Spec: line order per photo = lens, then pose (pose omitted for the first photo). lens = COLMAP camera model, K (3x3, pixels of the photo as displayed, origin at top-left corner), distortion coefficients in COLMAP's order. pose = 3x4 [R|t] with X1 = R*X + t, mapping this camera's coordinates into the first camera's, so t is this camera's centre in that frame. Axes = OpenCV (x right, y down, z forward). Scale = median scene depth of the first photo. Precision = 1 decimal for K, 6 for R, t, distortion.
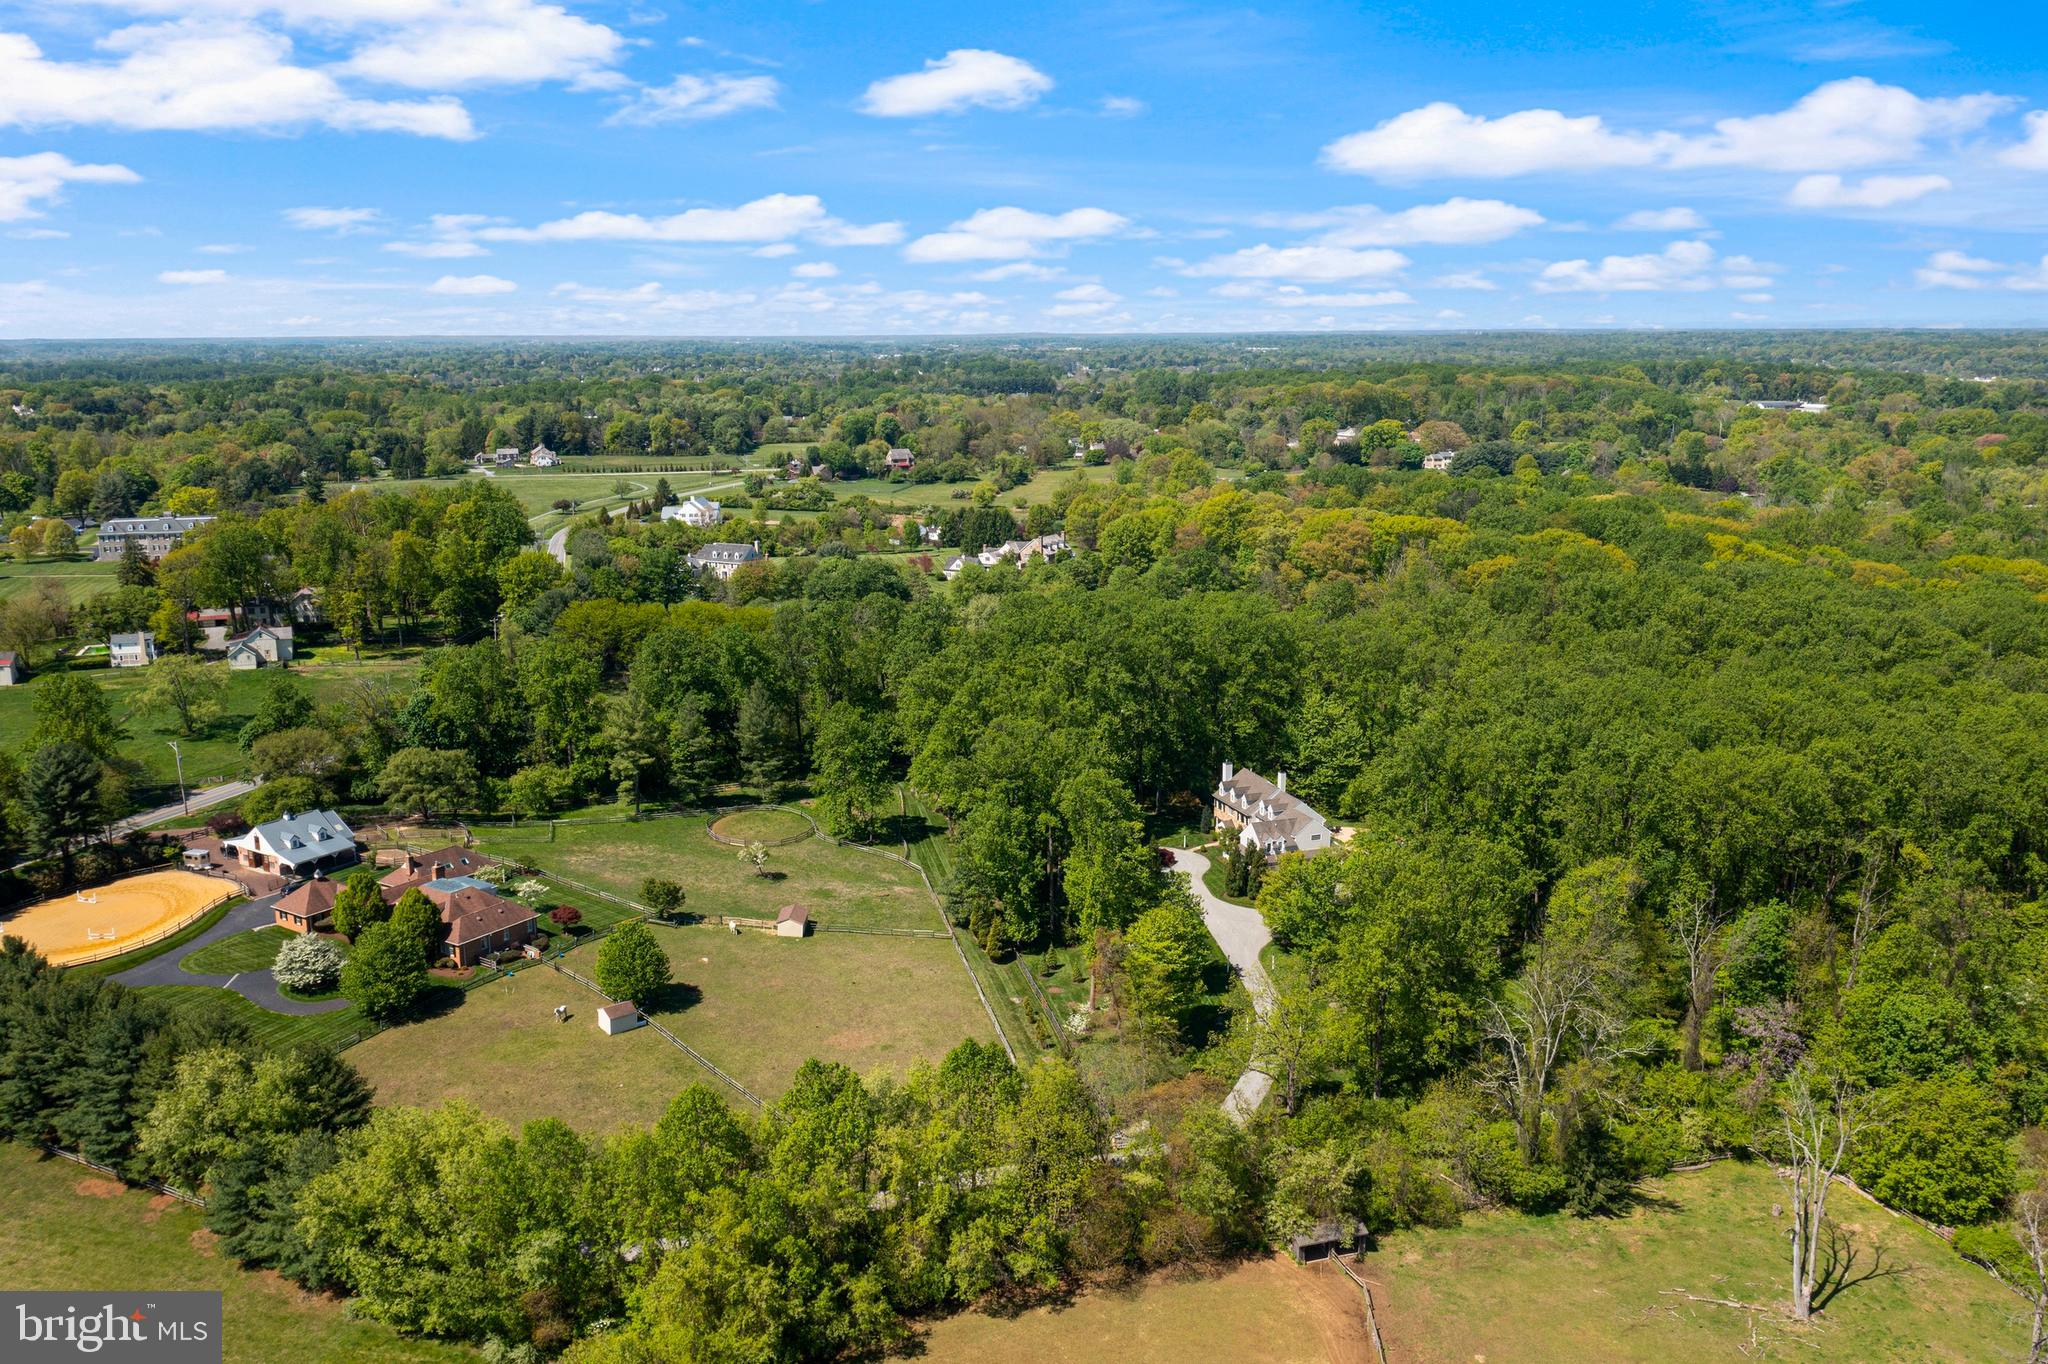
lens RADIAL K [[1654.0, 0, 1001.6], [0, 1654.0, 666.5], [0, 0, 1]] dist [-0.013368, 0.002311]
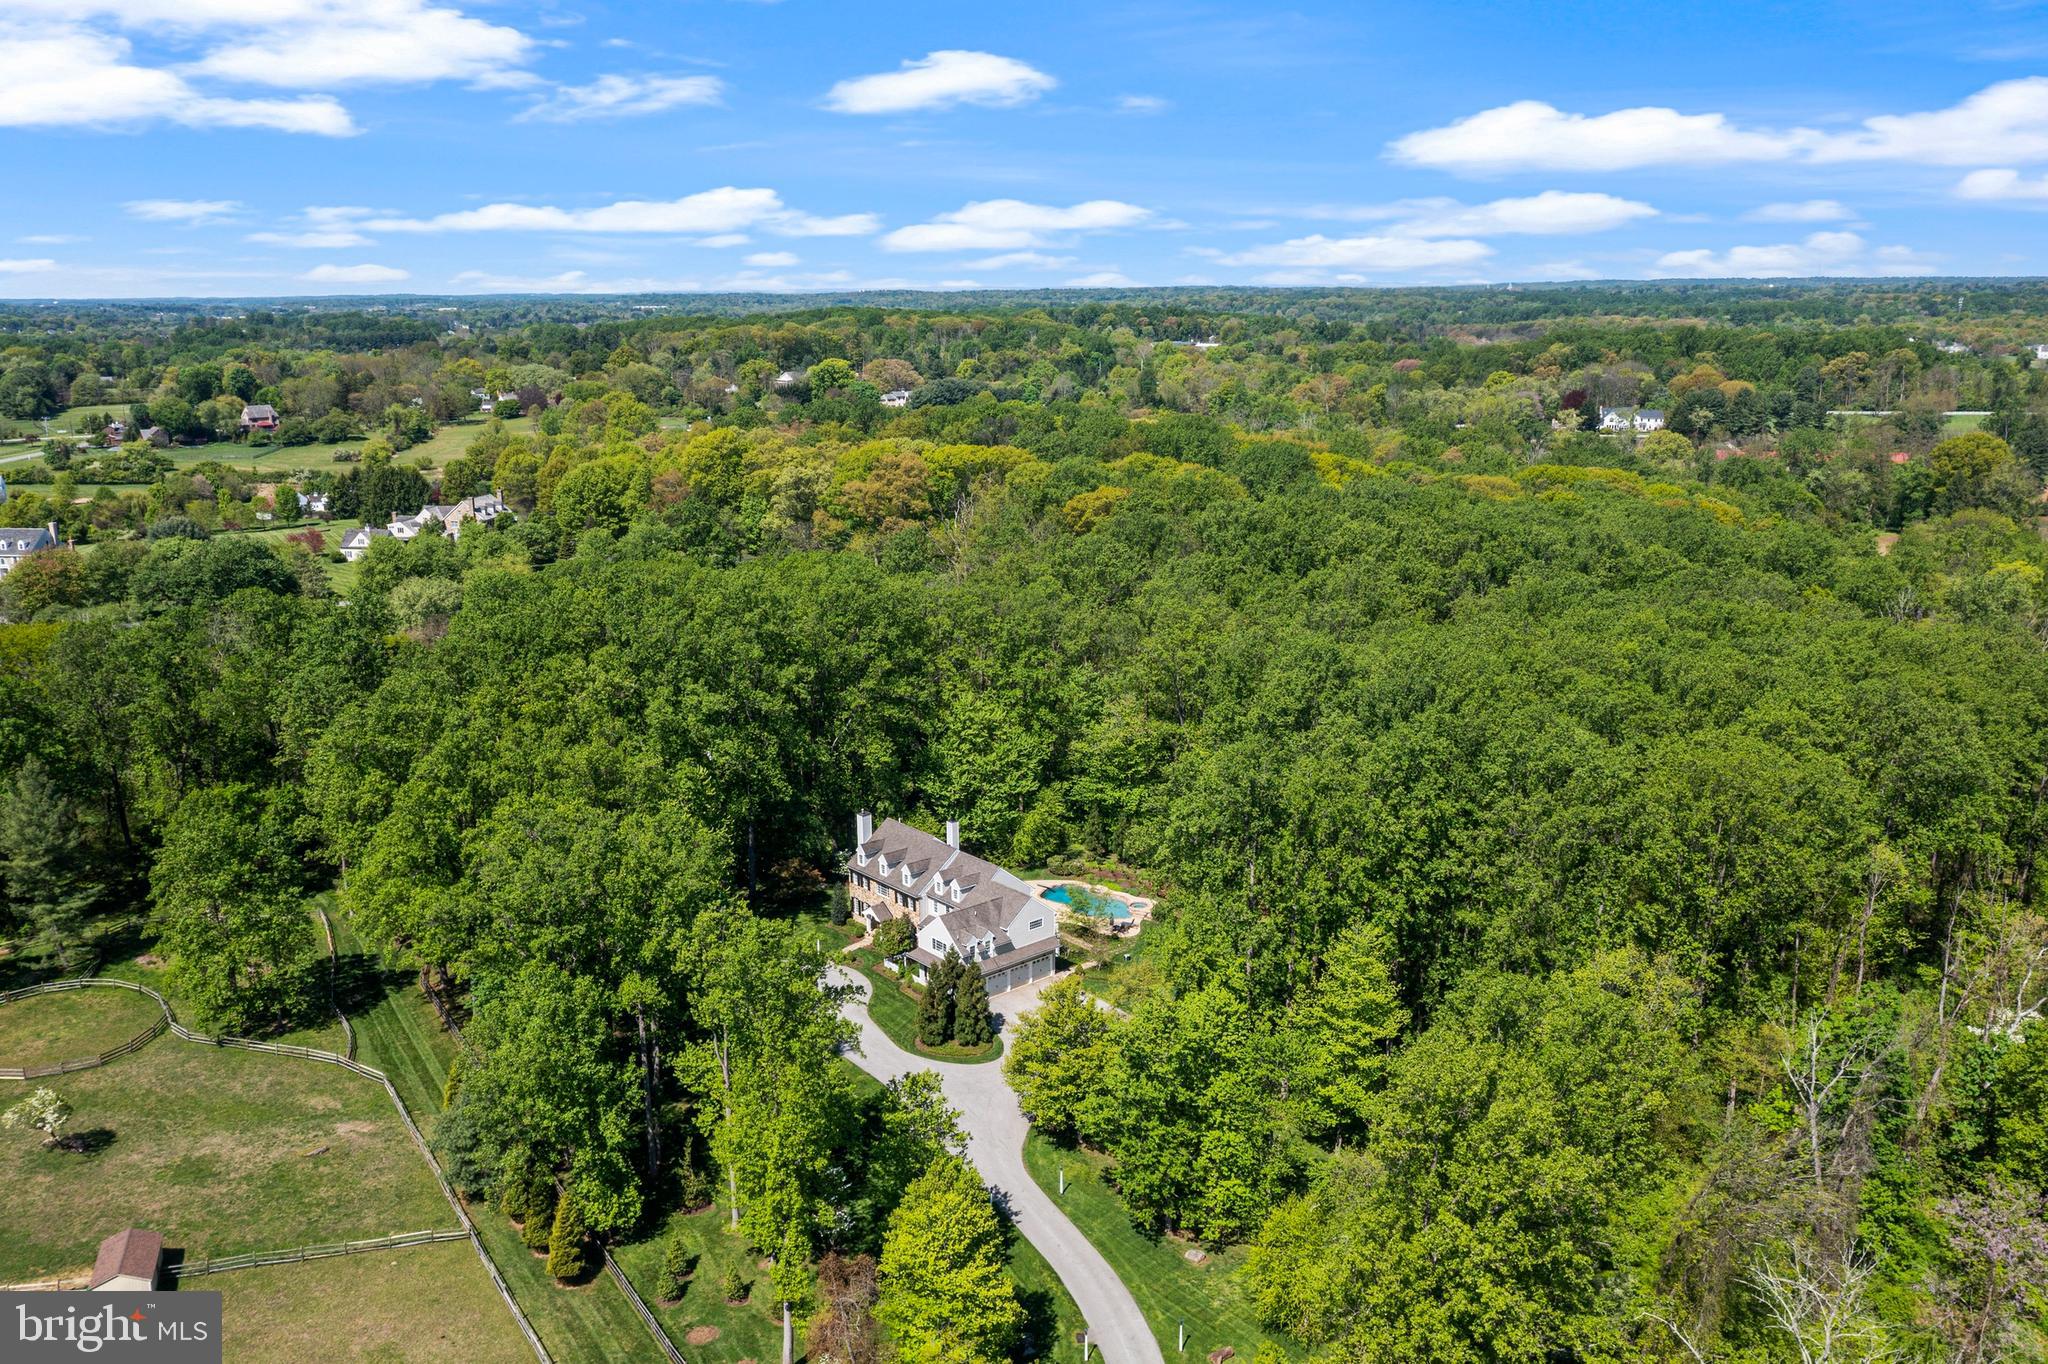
lens RADIAL K [[1625.4, 0, 1020.7], [0, 1625.4, 680.3], [0, 0, 1]] dist [-0.015811, 0.016372]
pose [[0.930026, -0.087373, 0.356955, -0.017841], [0.075236, 0.996021, 0.047776, -0.011856], [-0.359709, -0.017577, 0.932899, 0.227305]]
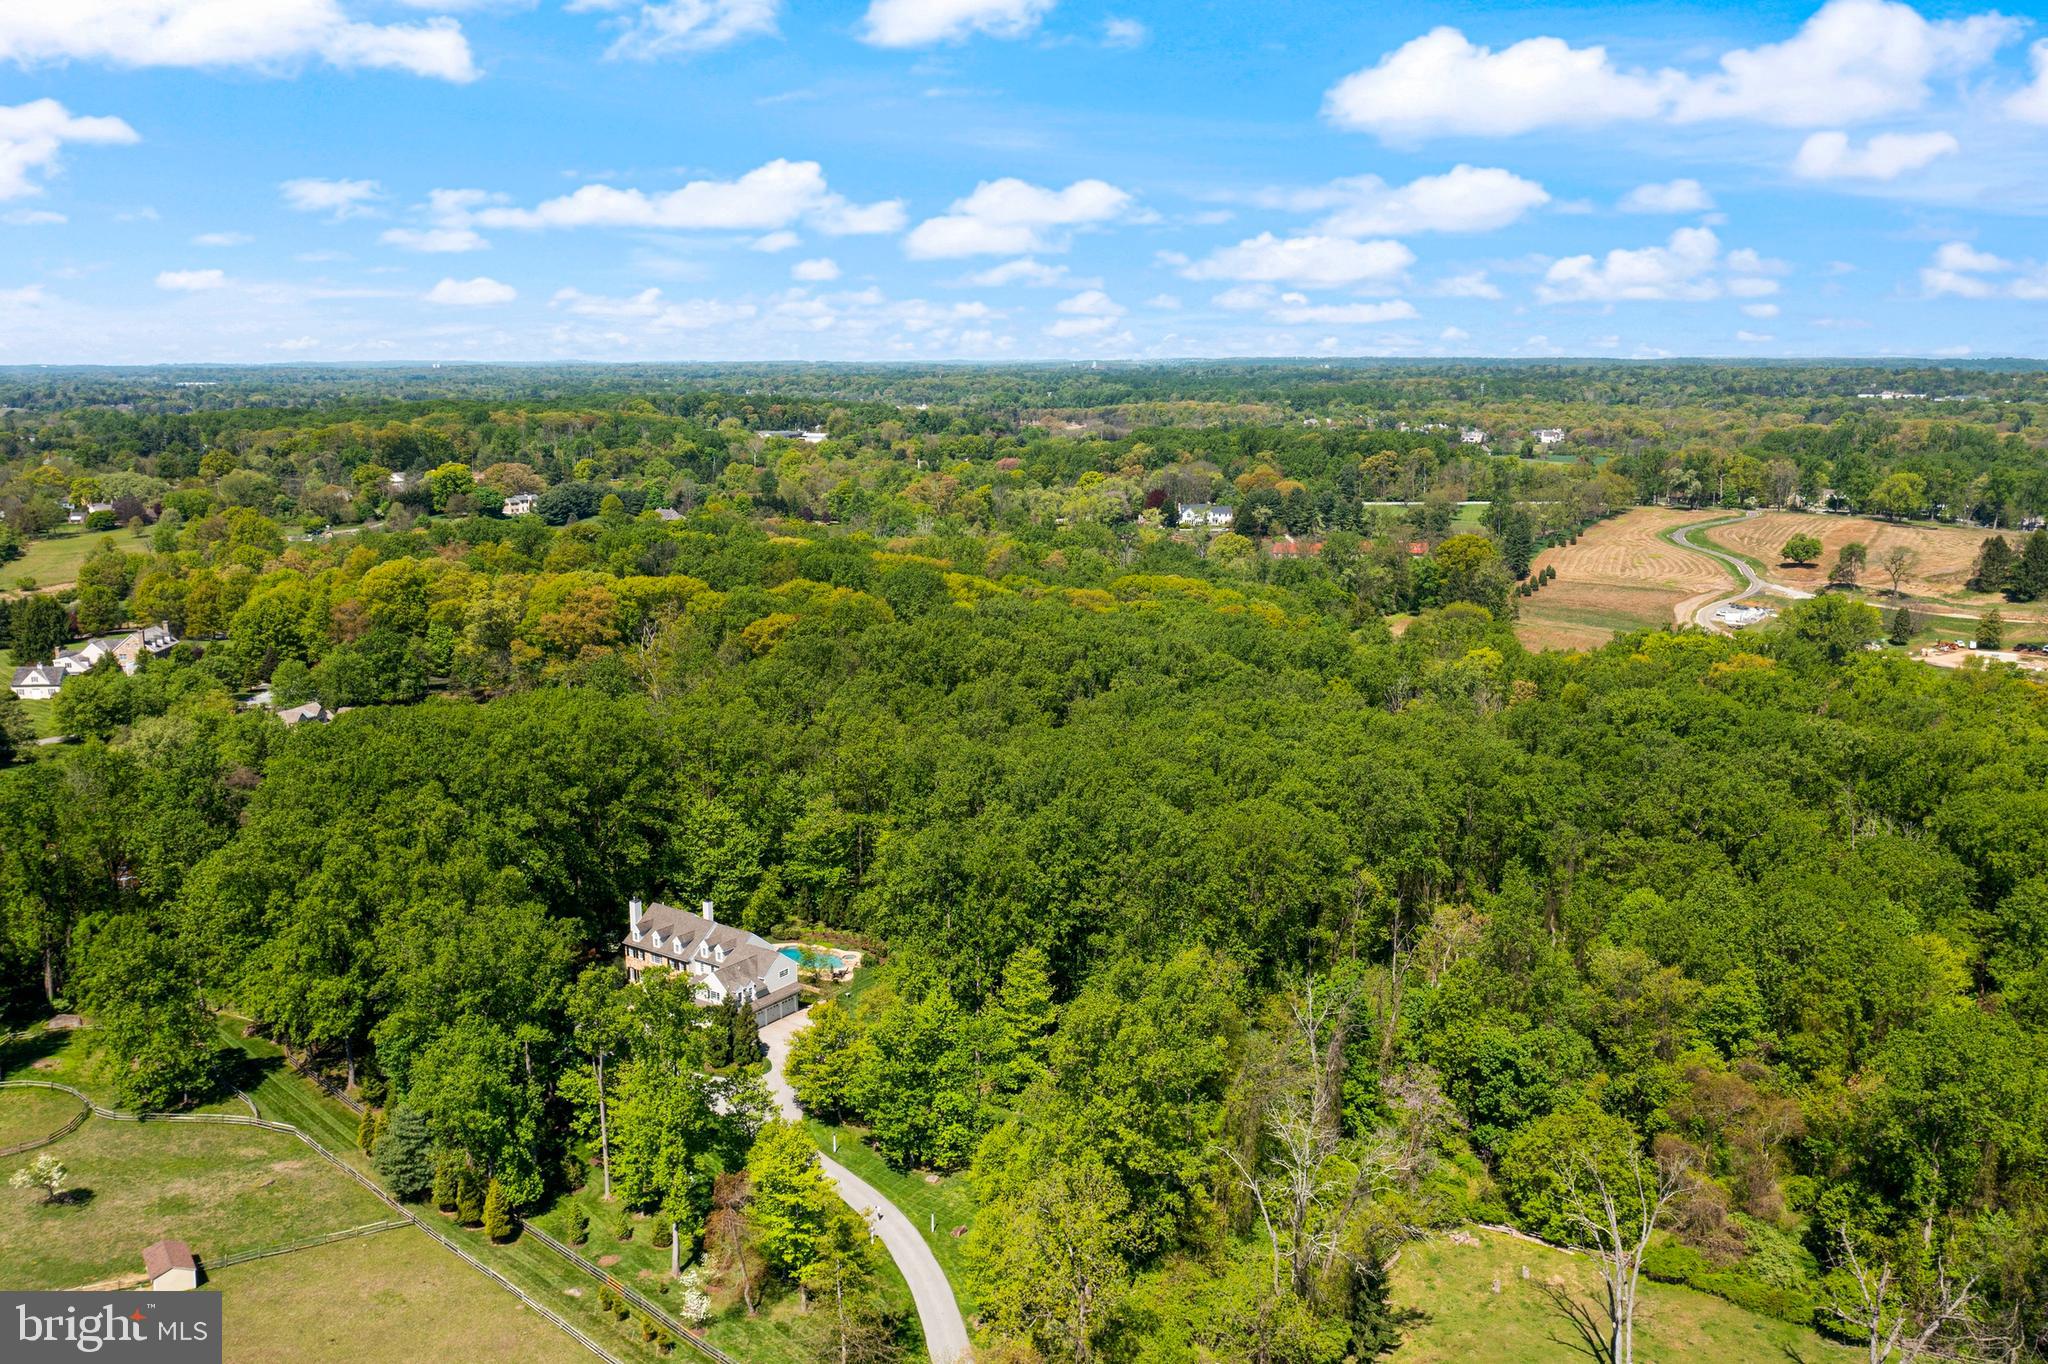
lens RADIAL K [[1658.1, 0, 1020.8], [0, 1658.1, 686.8], [0, 0, 1]] dist [-0.010643, 0.004387]
pose [[0.814938, -0.109132, 0.569180, -0.099671], [0.113432, 0.993151, 0.028013, -0.029593], [-0.568339, 0.041734, 0.821736, 0.120352]]
